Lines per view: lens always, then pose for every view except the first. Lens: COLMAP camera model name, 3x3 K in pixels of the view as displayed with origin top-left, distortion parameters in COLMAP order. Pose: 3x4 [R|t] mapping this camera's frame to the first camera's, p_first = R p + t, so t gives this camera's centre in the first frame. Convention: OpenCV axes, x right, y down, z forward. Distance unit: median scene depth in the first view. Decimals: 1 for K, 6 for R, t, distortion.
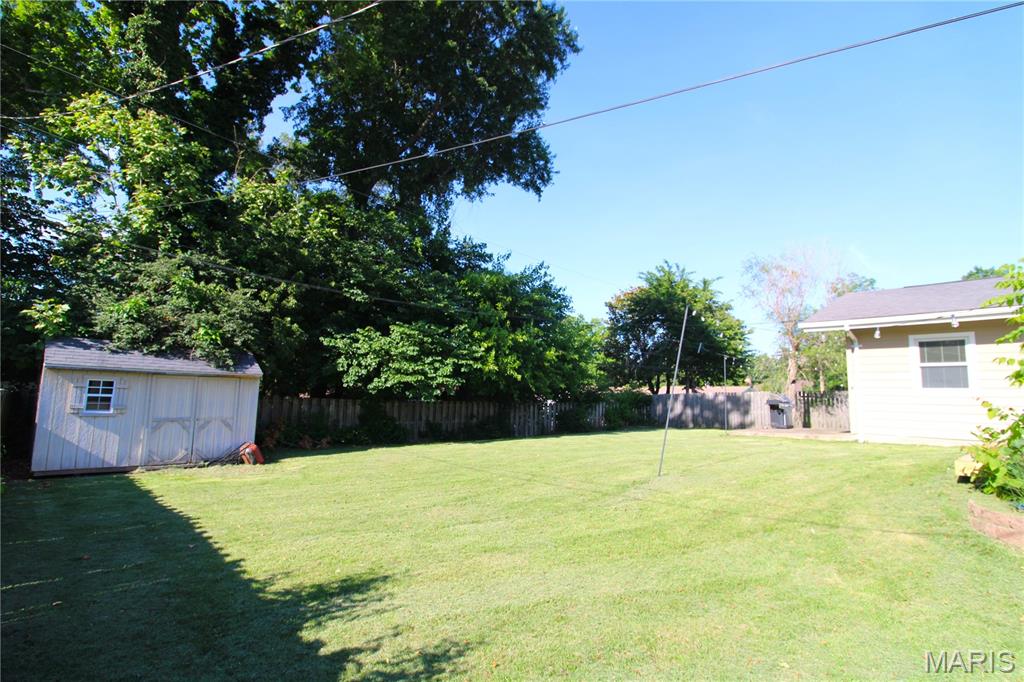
lens RADIAL K [[477.9, 0, 512.0], [0, 477.9, 341.0], [0, 0, 1]] dist [0.000057, -0.000136]
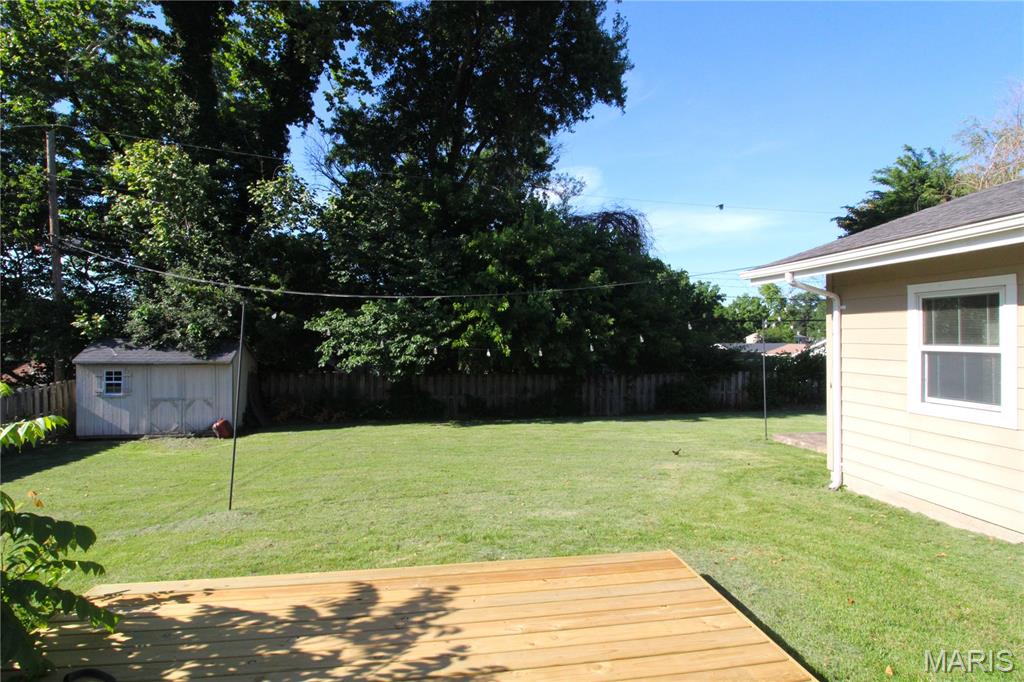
lens RADIAL K [[515.9, 0, 515.3], [0, 515.9, 337.8], [0, 0, 1]] dist [-0.002781, -0.000748]
pose [[0.839132, -0.023787, -0.543408, 0.788129], [0.078697, 0.993841, 0.078020, -0.031192], [0.538205, -0.108233, 0.835835, 0.361509]]
